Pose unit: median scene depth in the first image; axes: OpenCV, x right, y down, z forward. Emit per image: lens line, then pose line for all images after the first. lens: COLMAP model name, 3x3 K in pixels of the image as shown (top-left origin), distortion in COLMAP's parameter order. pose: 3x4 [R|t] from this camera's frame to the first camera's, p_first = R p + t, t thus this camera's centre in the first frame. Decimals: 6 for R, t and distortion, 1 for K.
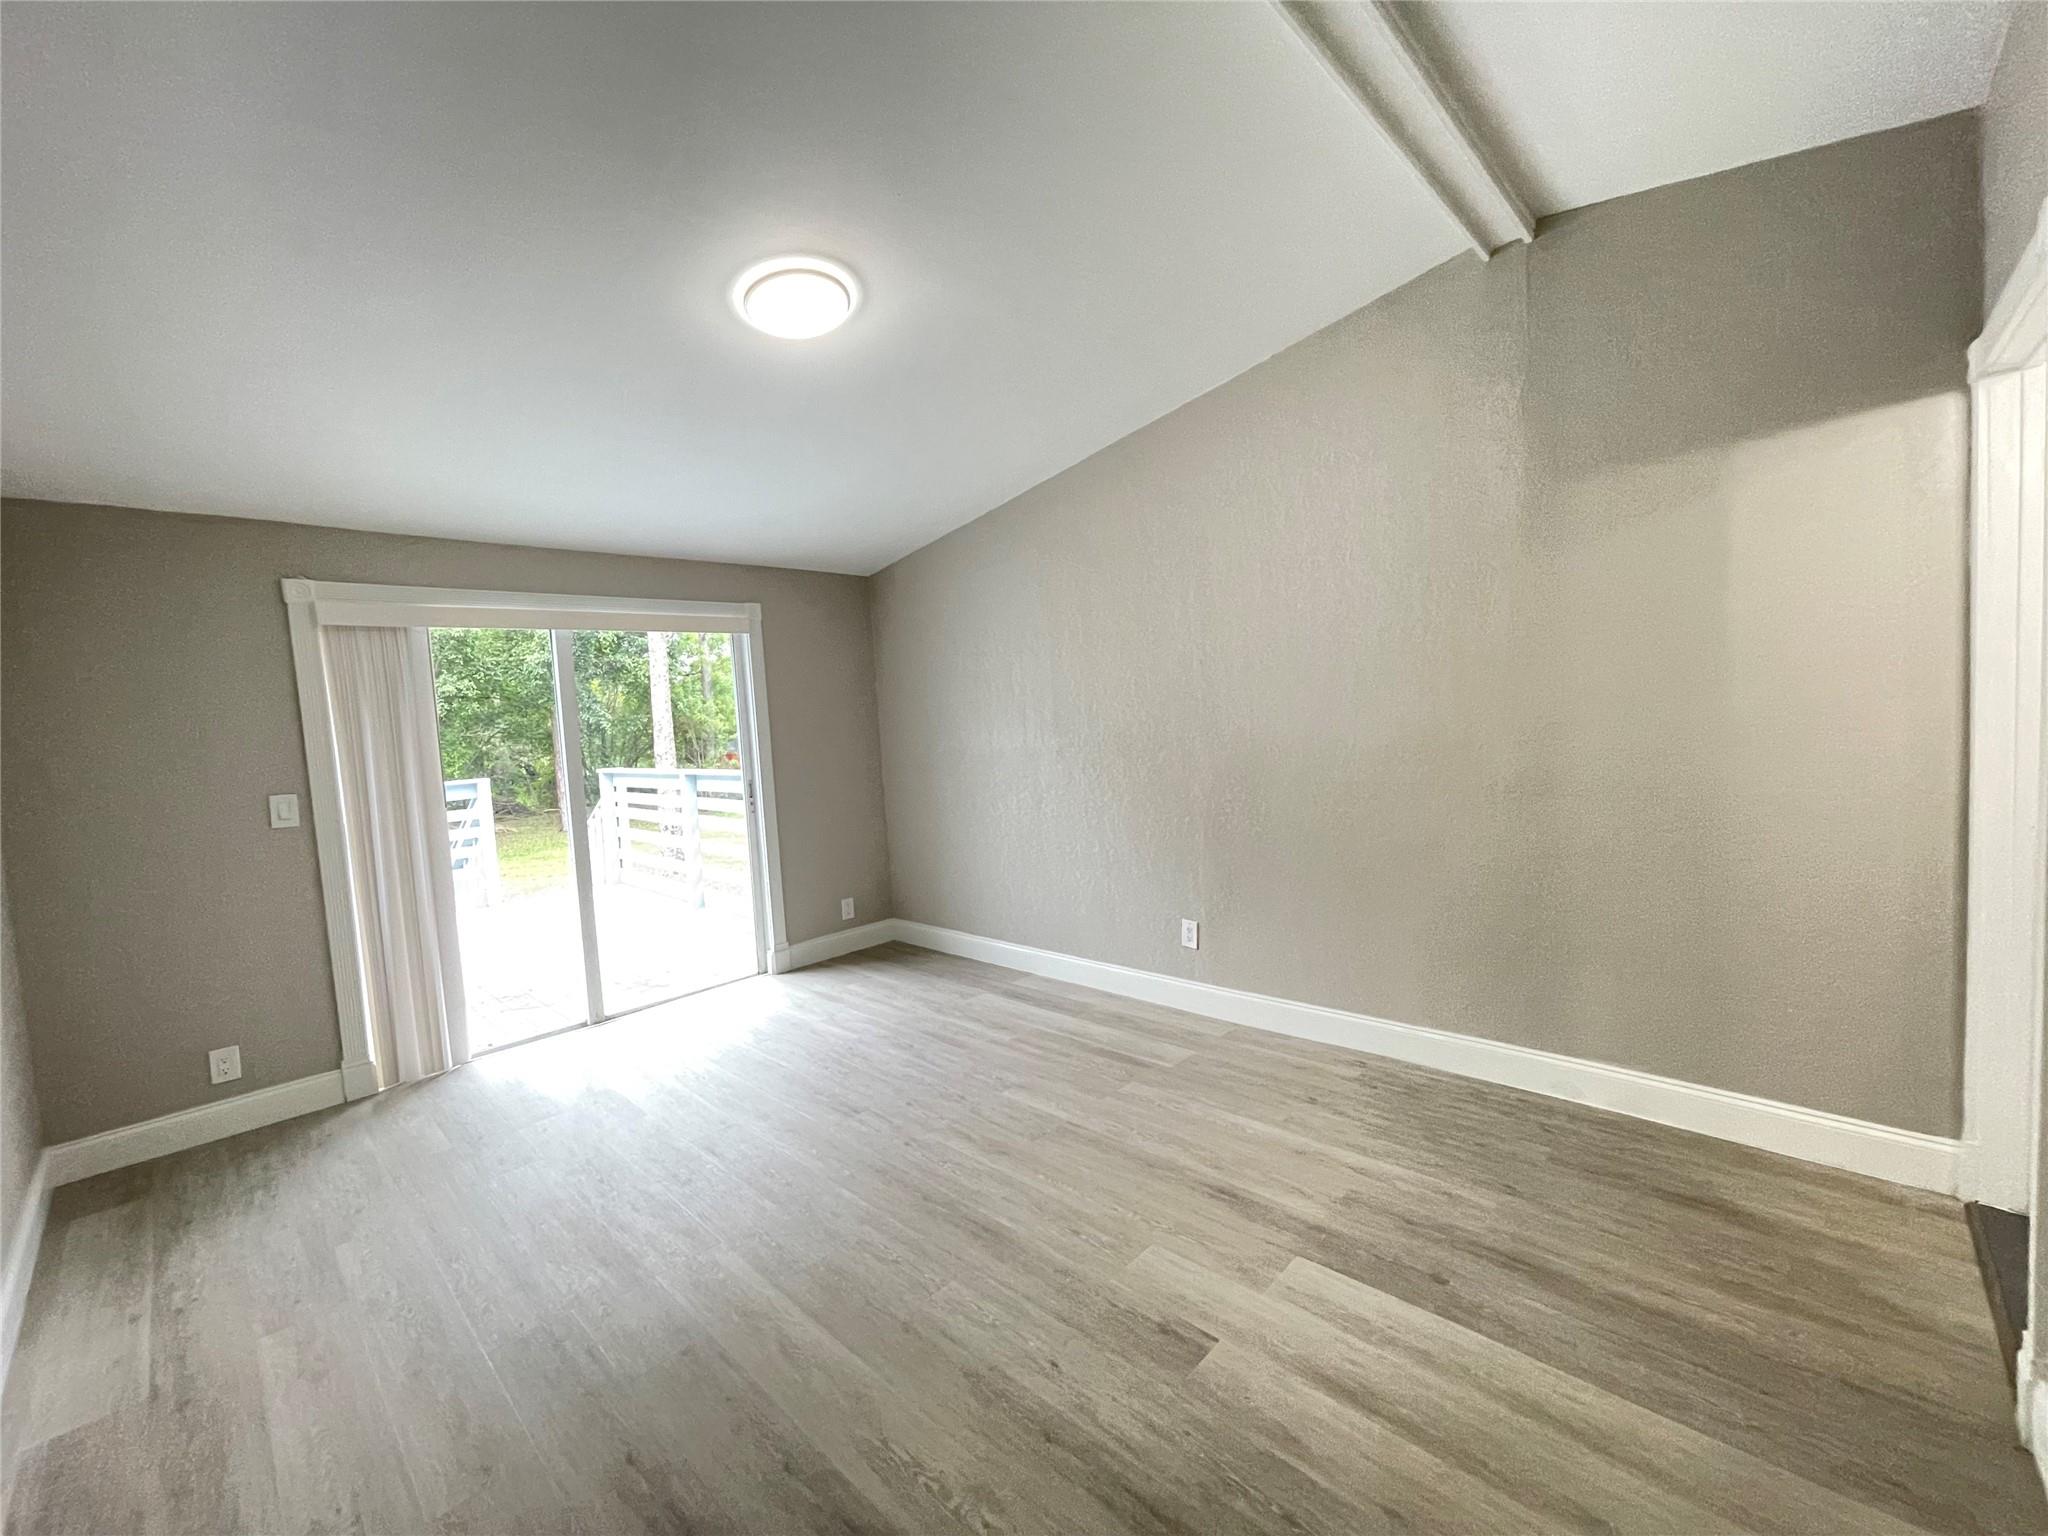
lens RADIAL K [[826.8, 0, 1020.6], [0, 826.8, 771.7], [0, 0, 1]] dist [-0.001171, -0.000151]
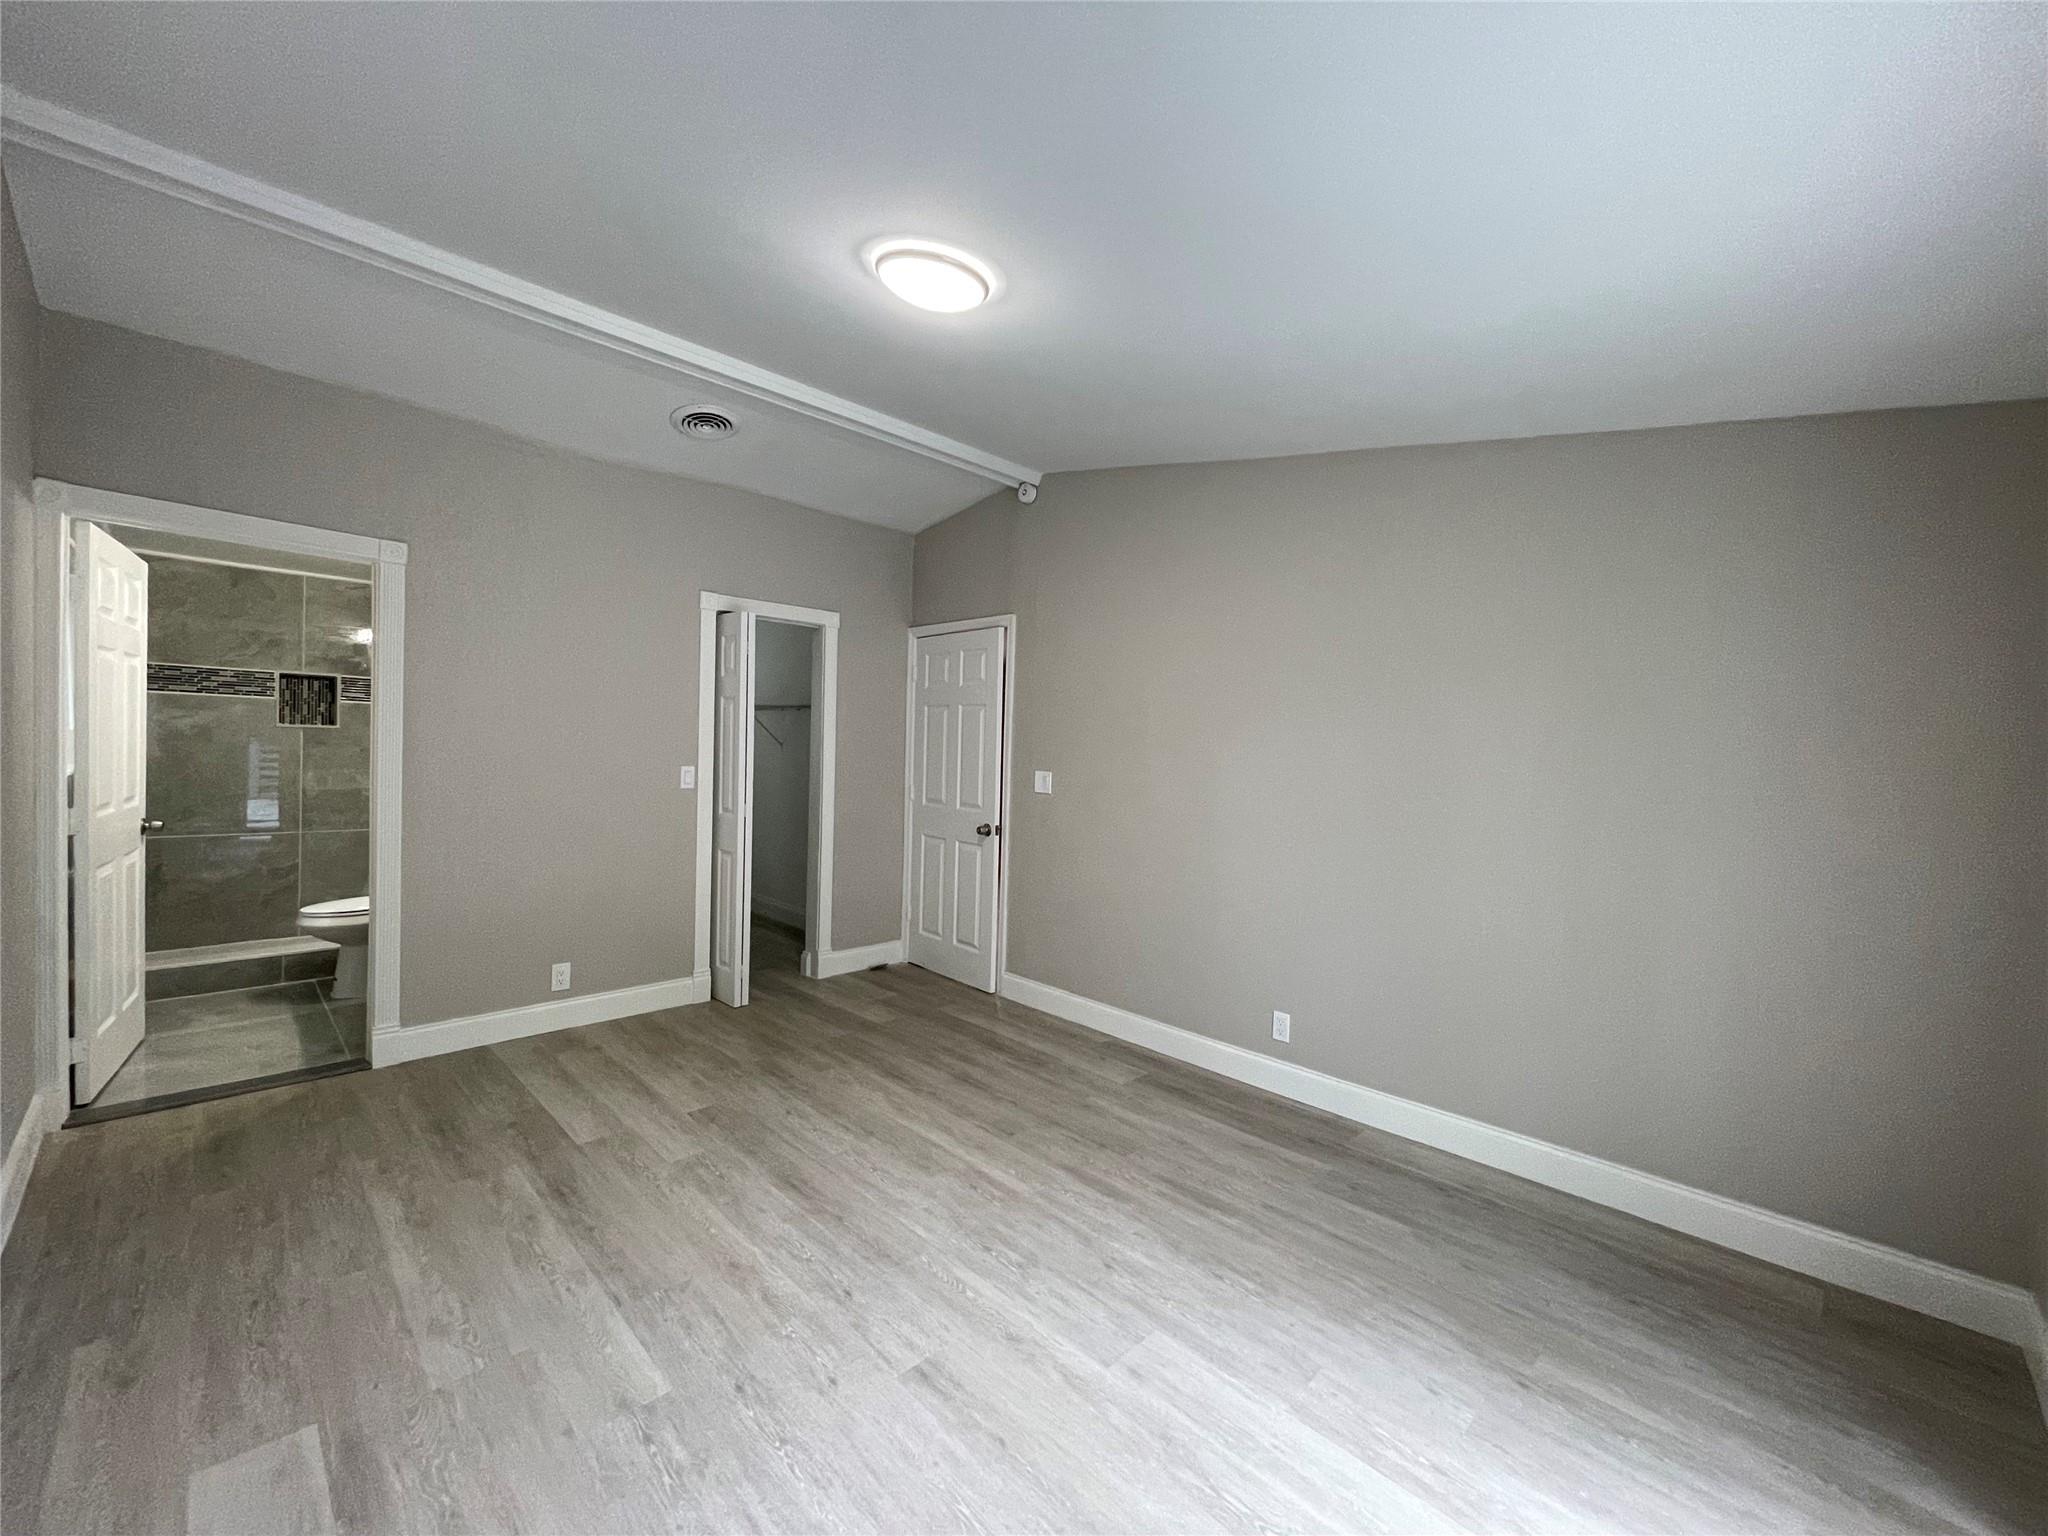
lens RADIAL K [[826.8, 0, 1024.3], [0, 826.8, 761.9], [0, 0, 1]] dist [-0.001171, -0.000151]
pose [[-0.999397, 0.028087, 0.020391, -0.392040], [0.029844, 0.995341, 0.091680, -0.120701], [-0.017721, 0.092233, -0.995580, 2.040607]]
